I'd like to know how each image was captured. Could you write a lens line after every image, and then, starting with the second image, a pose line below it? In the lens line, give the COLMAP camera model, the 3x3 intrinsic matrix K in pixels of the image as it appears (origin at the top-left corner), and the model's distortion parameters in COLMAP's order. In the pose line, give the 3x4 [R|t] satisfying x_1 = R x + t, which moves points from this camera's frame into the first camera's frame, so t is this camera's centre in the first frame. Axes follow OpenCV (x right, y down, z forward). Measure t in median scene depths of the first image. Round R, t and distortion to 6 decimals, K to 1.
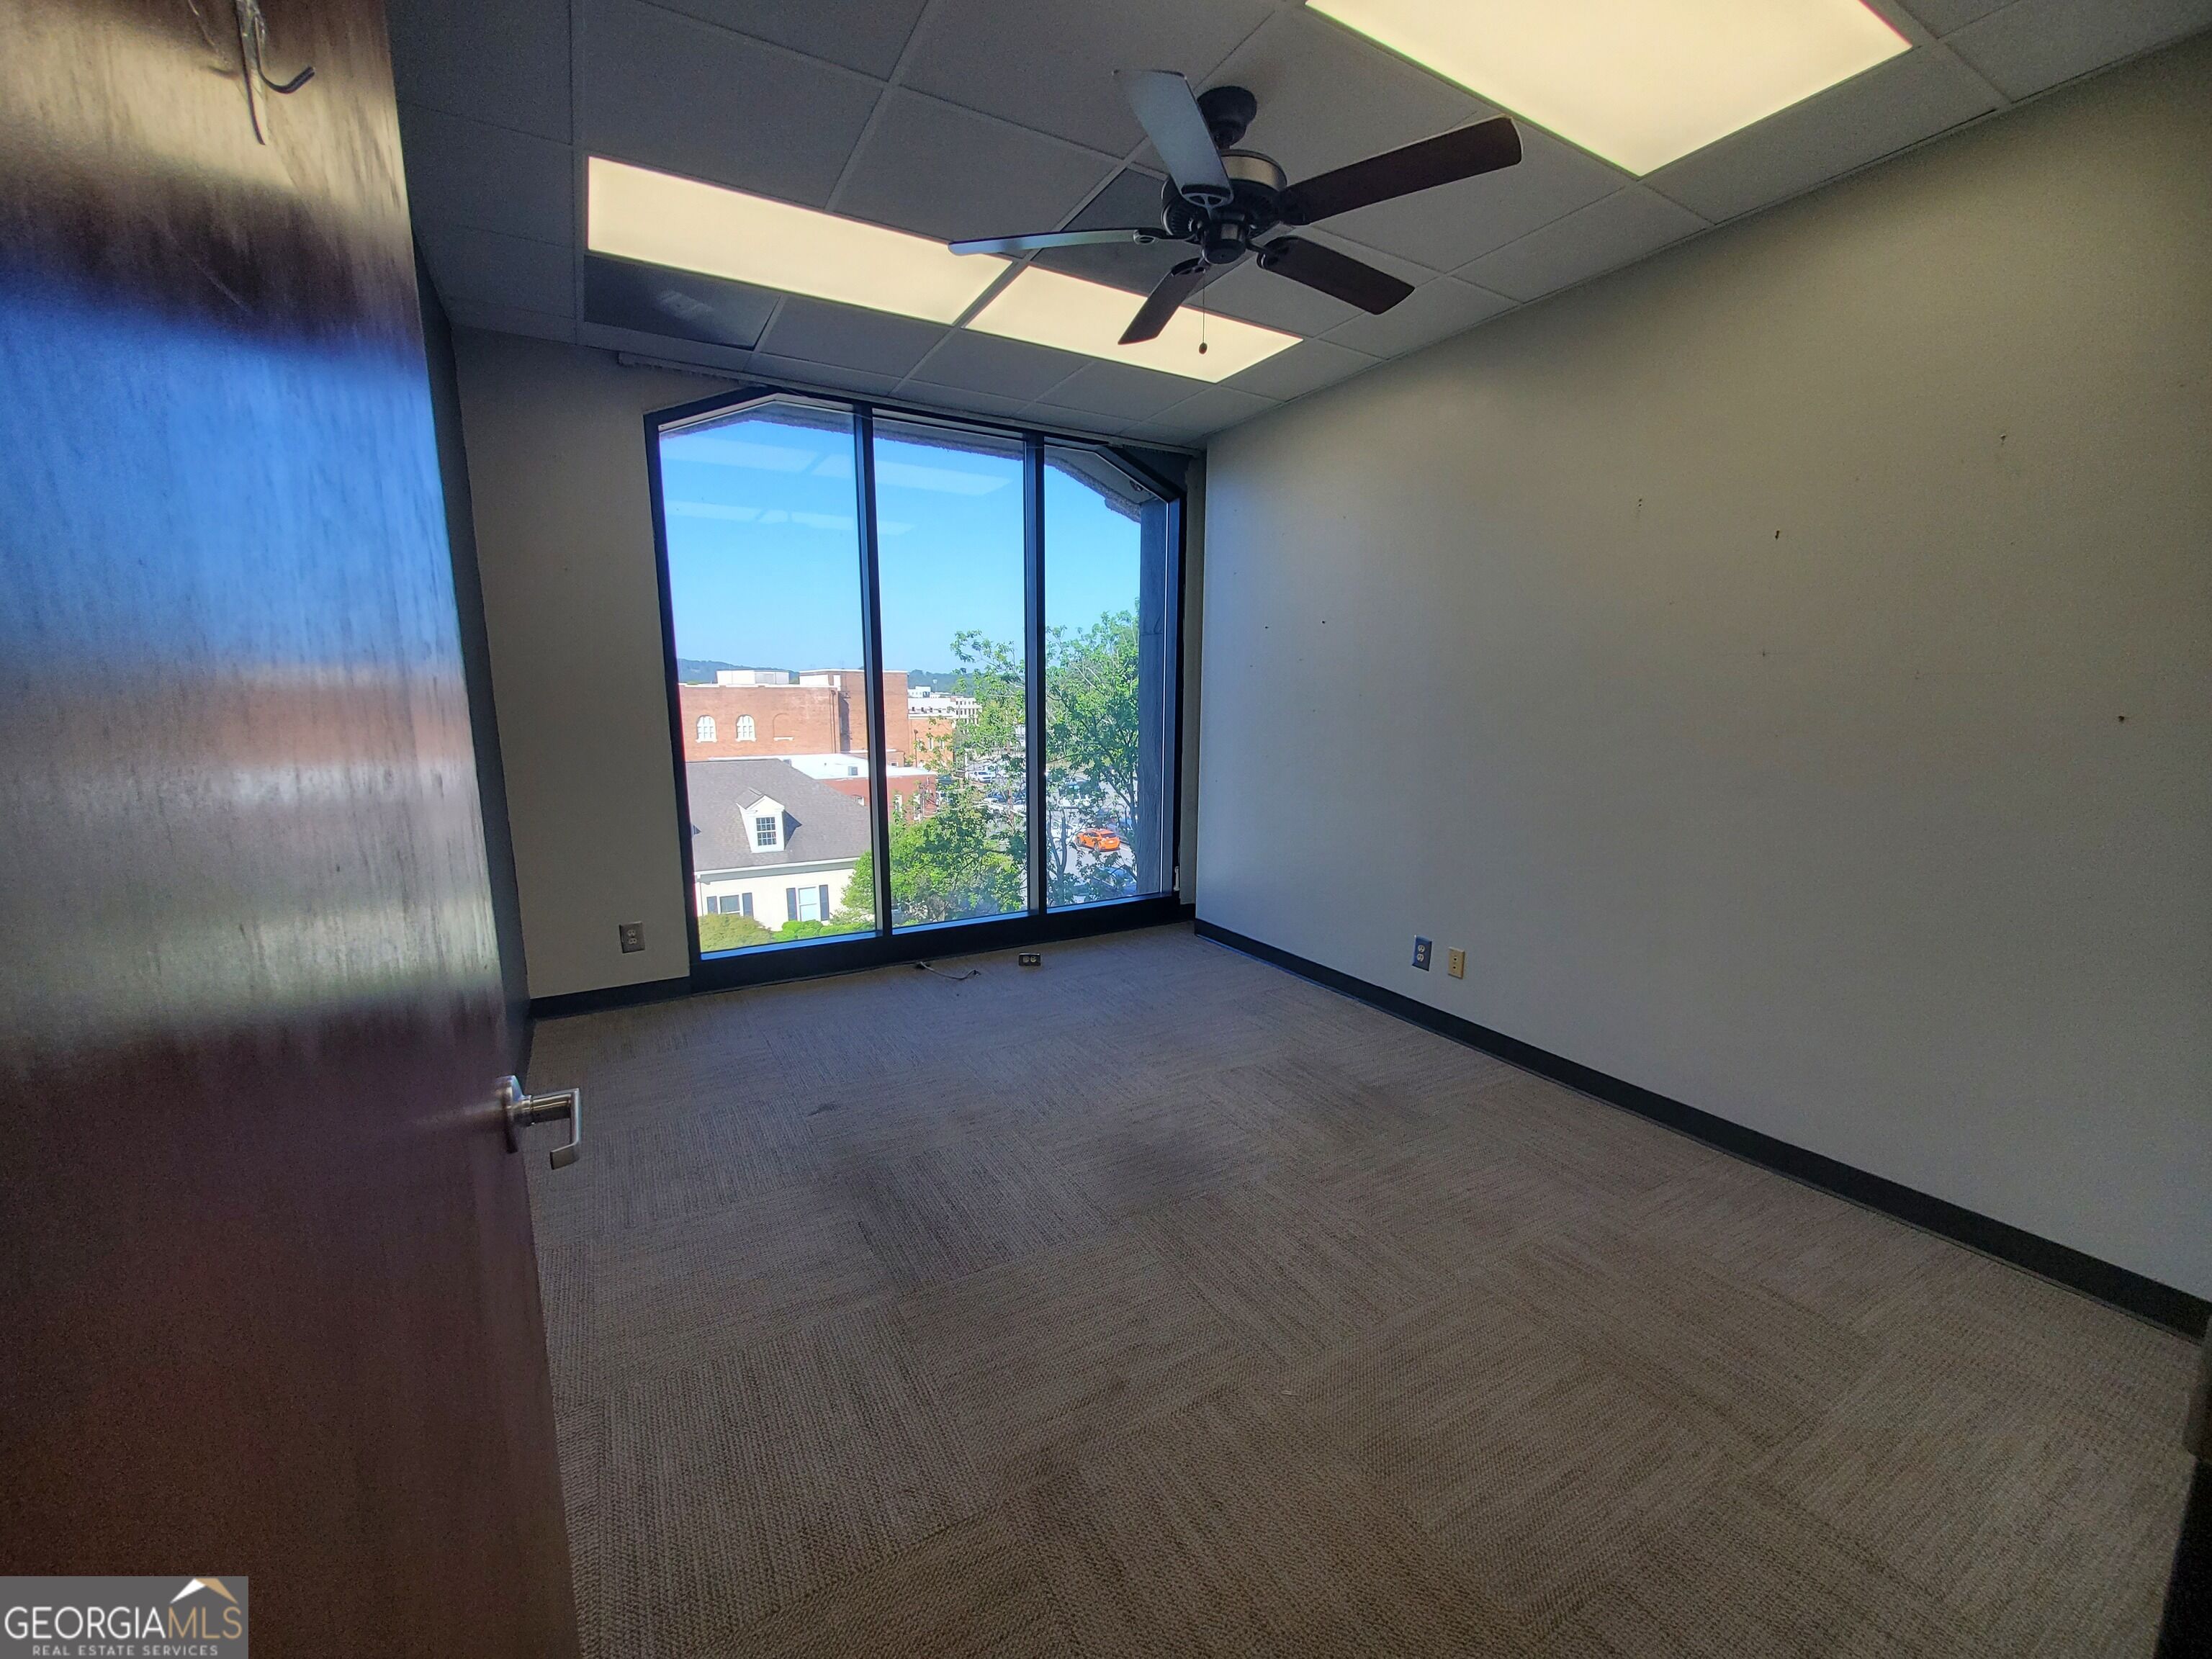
lens RADIAL K [[880.1, 0, 1106.0], [0, 880.1, 829.5], [0, 0, 1]] dist [-0.028605, -0.000014]
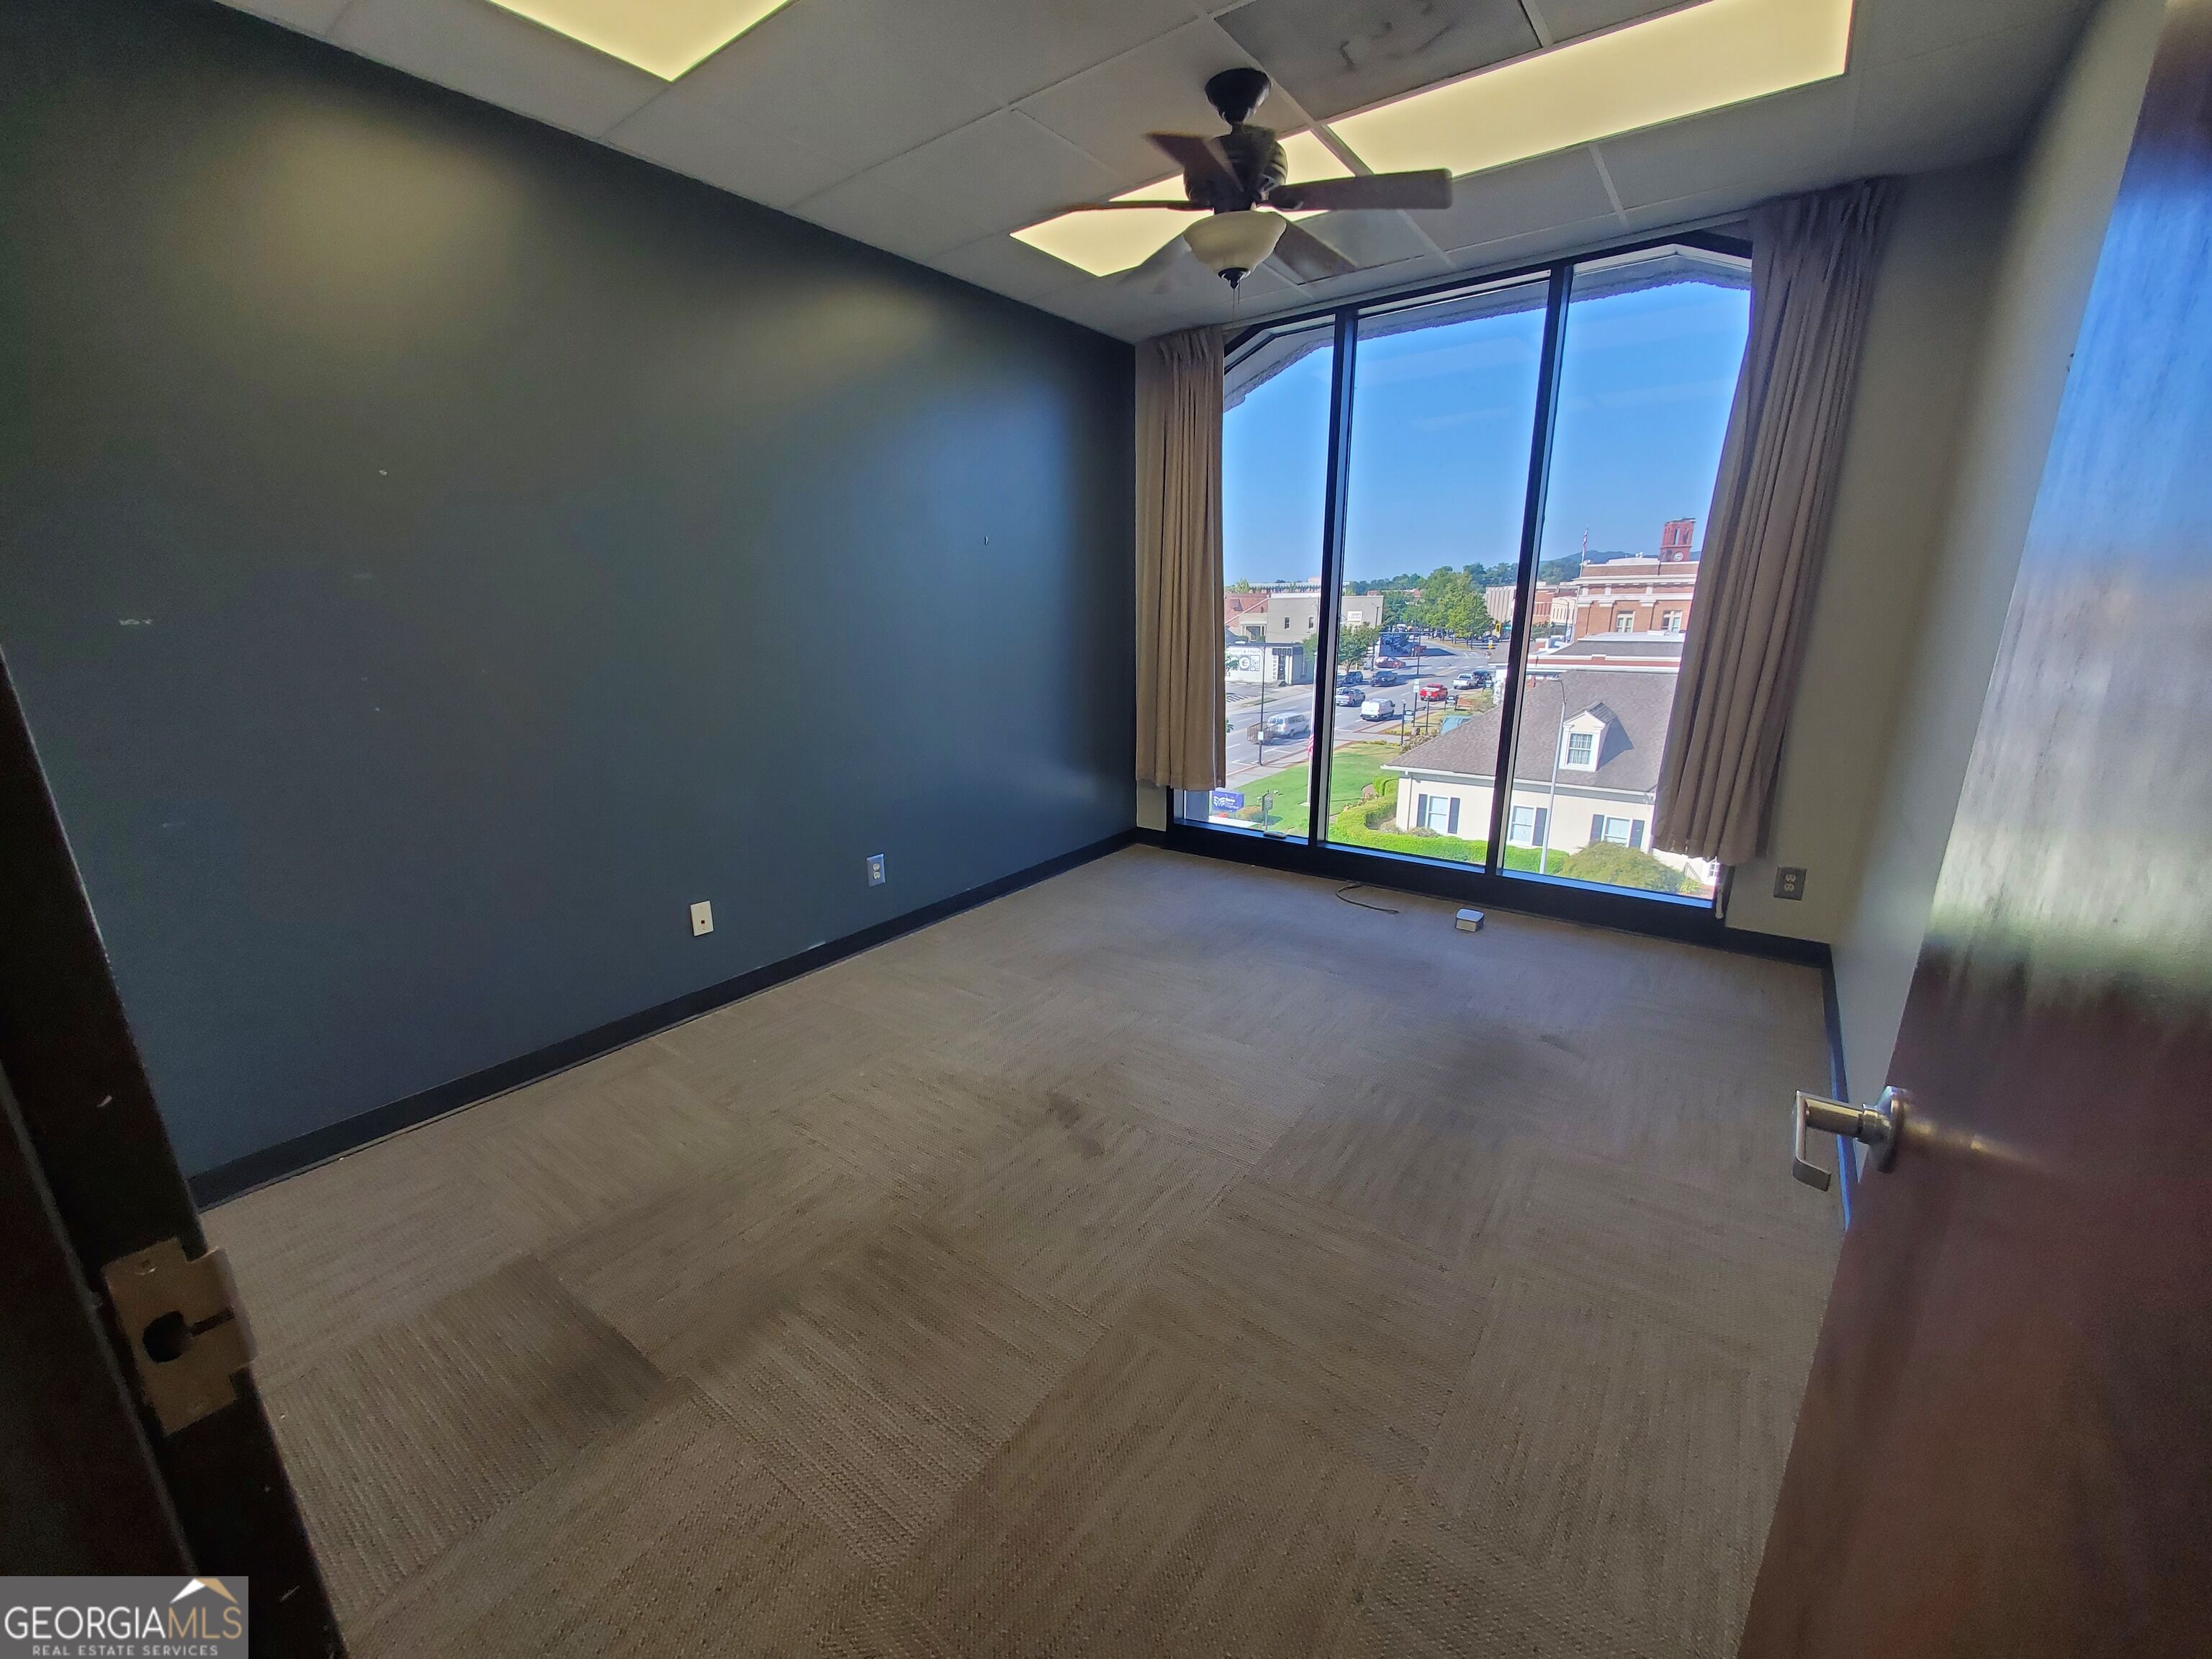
lens RADIAL K [[880.1, 0, 1106.0], [0, 880.1, 829.5], [0, 0, 1]] dist [-0.028605, -0.000014]
pose [[0.394226, 0.228788, -0.890080, 0.445323], [-0.126208, 0.972818, 0.194157, -0.052502], [0.910306, 0.035793, 0.412385, 0.272637]]
